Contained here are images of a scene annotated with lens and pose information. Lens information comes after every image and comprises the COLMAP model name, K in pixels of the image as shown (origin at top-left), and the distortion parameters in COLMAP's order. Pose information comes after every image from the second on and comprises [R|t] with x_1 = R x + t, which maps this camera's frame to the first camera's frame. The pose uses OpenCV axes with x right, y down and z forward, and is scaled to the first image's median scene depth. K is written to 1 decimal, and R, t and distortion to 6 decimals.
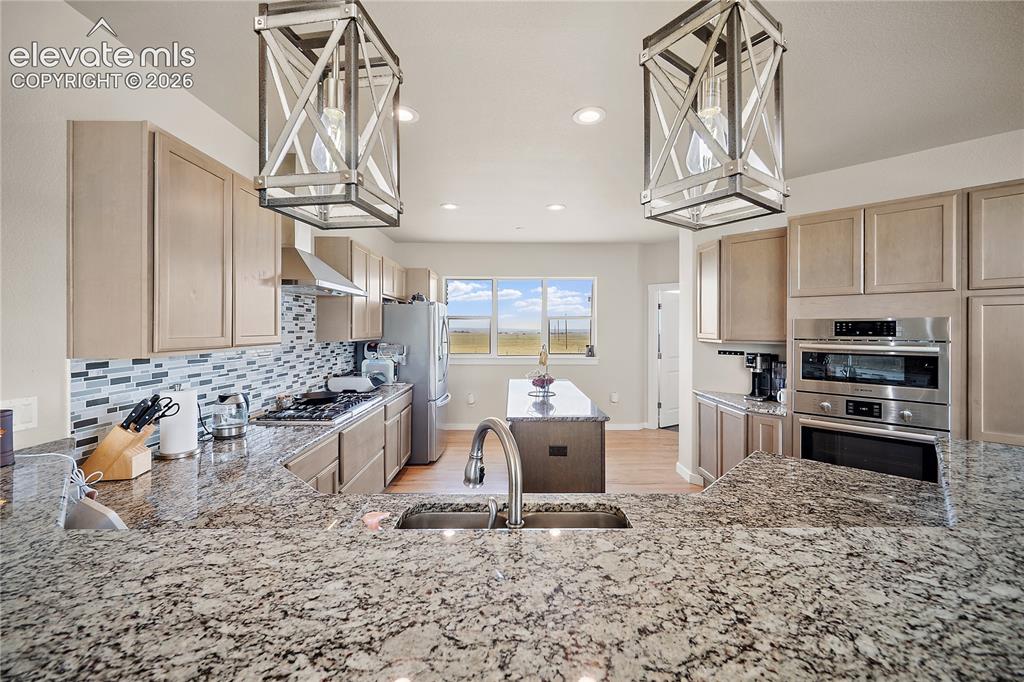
lens RADIAL K [[406.9, 0, 511.7], [0, 406.9, 325.4], [0, 0, 1]] dist [-0.002718, -0.000209]
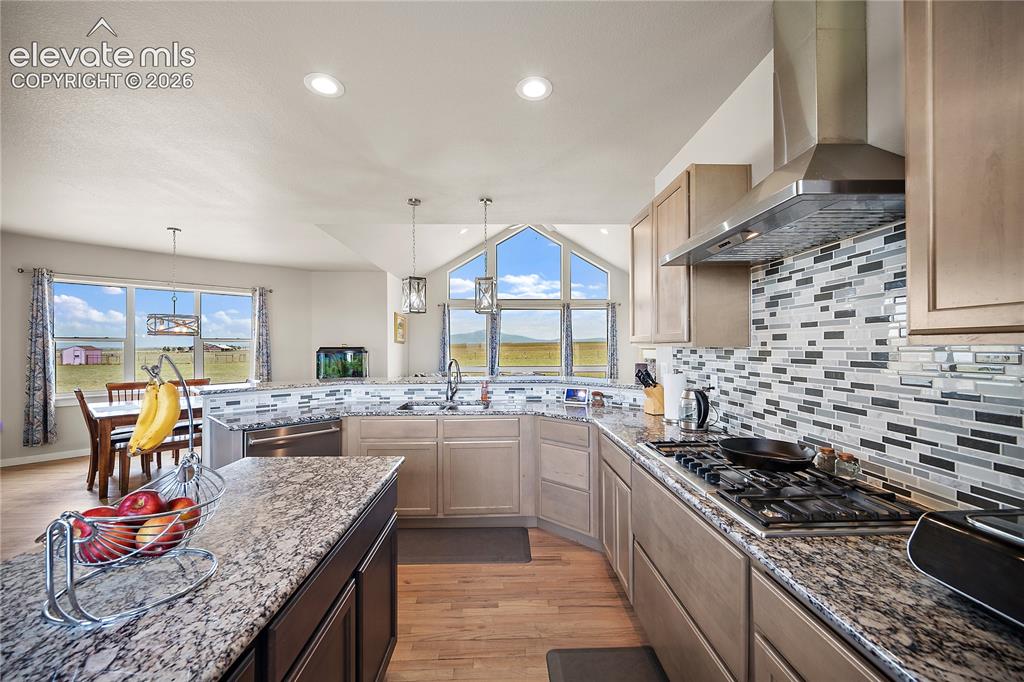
lens RADIAL K [[406.9, 0, 509.6], [0, 406.9, 344.3], [0, 0, 1]] dist [-0.002718, -0.000209]
pose [[-0.999781, 0.001704, -0.020865, -0.179342], [0.001981, 0.999910, -0.013233, 0.058806], [0.020840, -0.013271, -0.999695, 1.766536]]
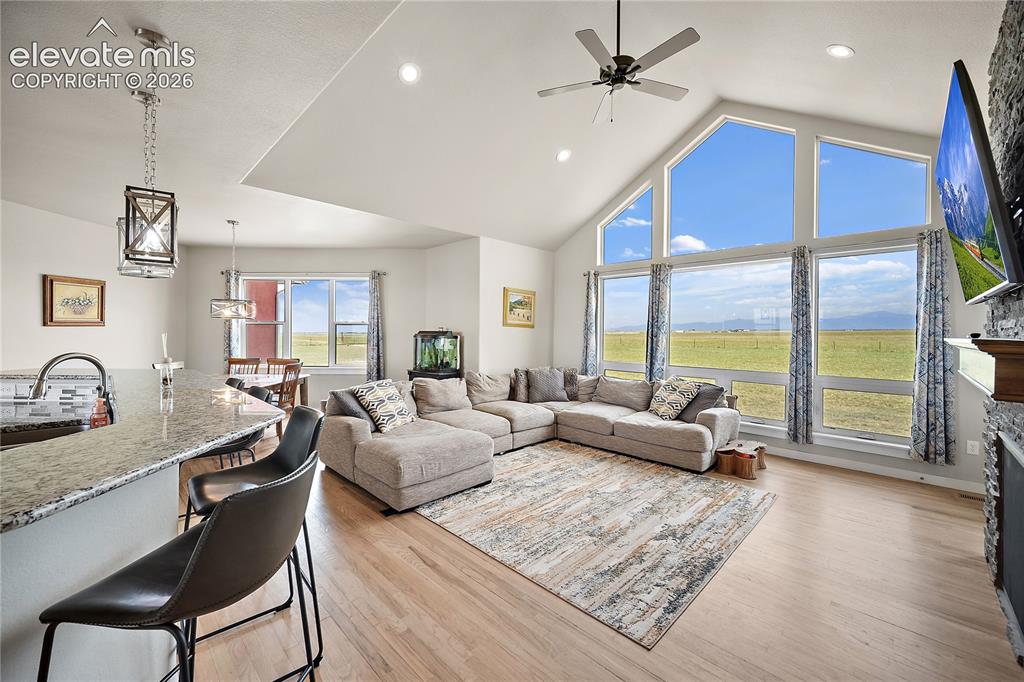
lens RADIAL K [[406.9, 0, 510.4], [0, 406.9, 339.0], [0, 0, 1]] dist [-0.002718, -0.000209]
pose [[-0.705596, -0.022278, 0.708264, -1.114141], [-0.015593, 0.999752, 0.015913, 0.039720], [-0.708443, 0.000185, -0.705768, 0.338856]]
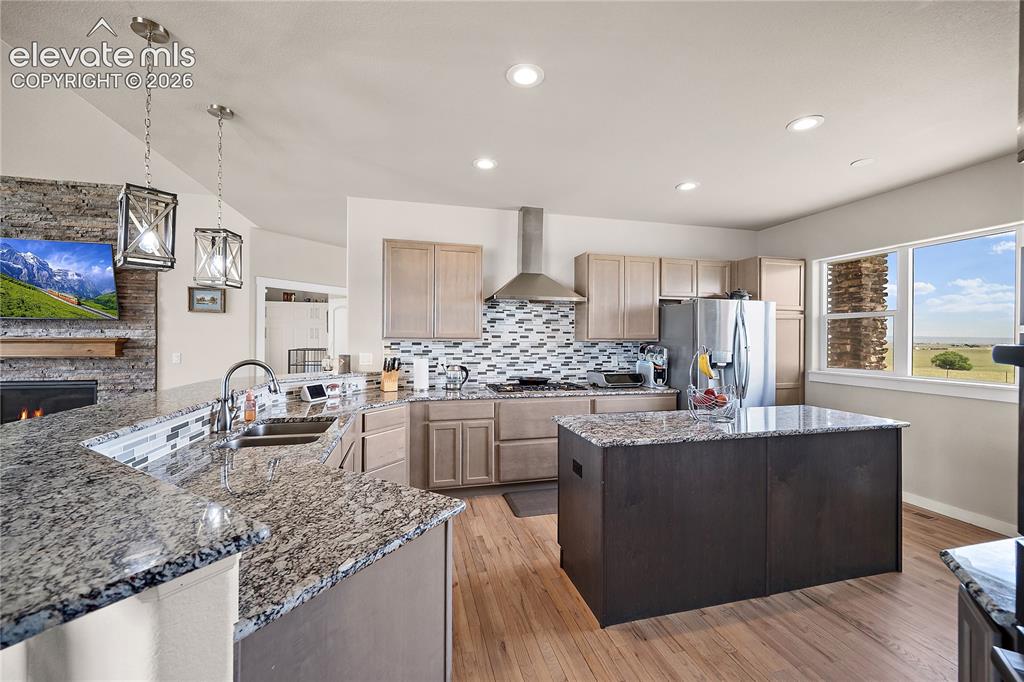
lens RADIAL K [[406.9, 0, 516.7], [0, 406.9, 337.7], [0, 0, 1]] dist [-0.002718, -0.000209]
pose [[0.248407, -0.001596, -0.968654, 0.962556], [0.001004, 0.999999, -0.001390, 0.044130], [0.968655, -0.000627, 0.248408, 0.719251]]
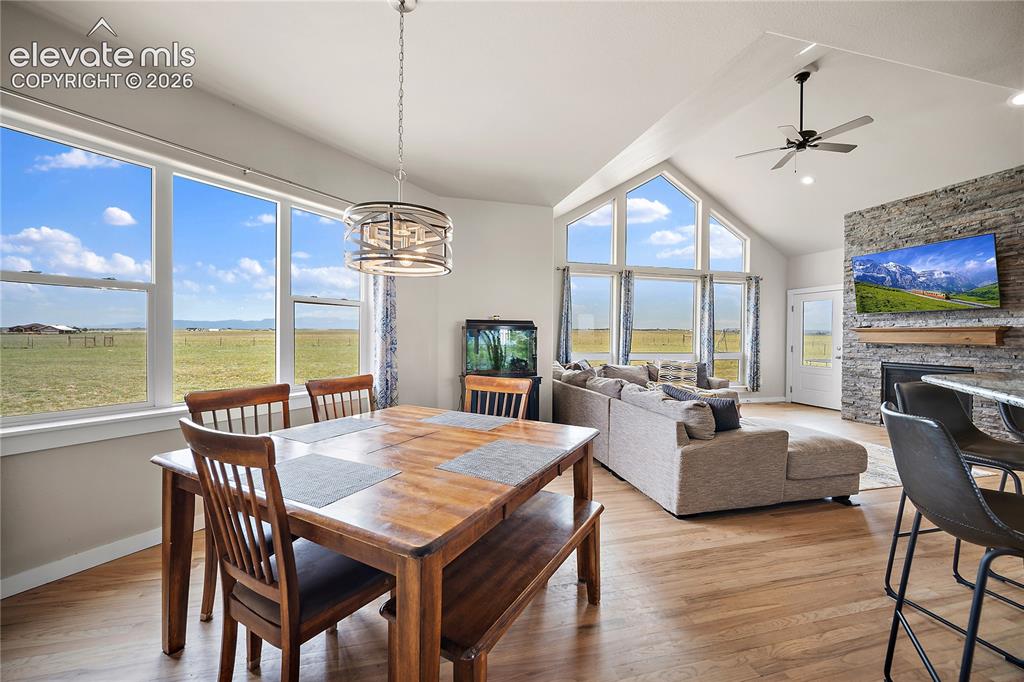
lens RADIAL K [[406.9, 0, 510.2], [0, 406.9, 339.4], [0, 0, 1]] dist [-0.002718, -0.000209]
pose [[-0.967373, -0.009455, -0.253180, 1.304215], [-0.010677, 0.999937, 0.003455, 0.114288], [0.253131, 0.006046, -0.967413, 0.633044]]
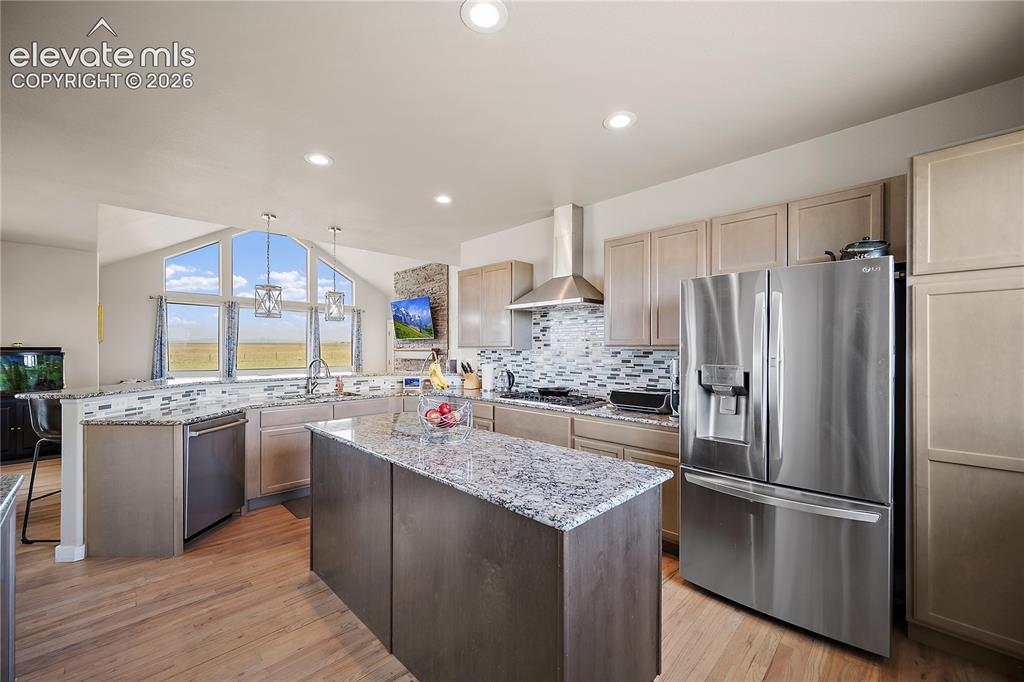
lens RADIAL K [[406.9, 0, 513.6], [0, 406.9, 351.5], [0, 0, 1]] dist [-0.002718, -0.000209]
pose [[-0.703426, 0.000971, -0.710768, 0.607797], [0.001080, 0.999999, 0.000297, 0.063090], [0.710767, -0.000559, -0.703427, 2.129230]]
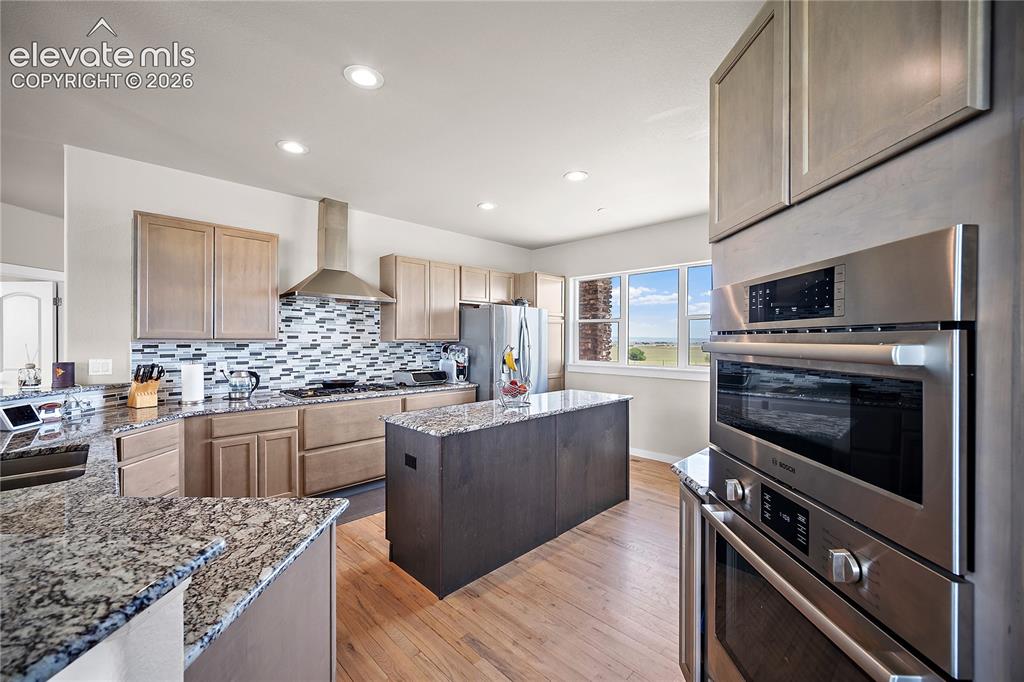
lens RADIAL K [[406.9, 0, 513.9], [0, 406.9, 339.7], [0, 0, 1]] dist [-0.002718, -0.000209]
pose [[0.702887, 0.000564, -0.711301, 0.973037], [0.003361, 0.999986, 0.004114, 0.043188], [0.711294, -0.005282, 0.702875, 0.576640]]
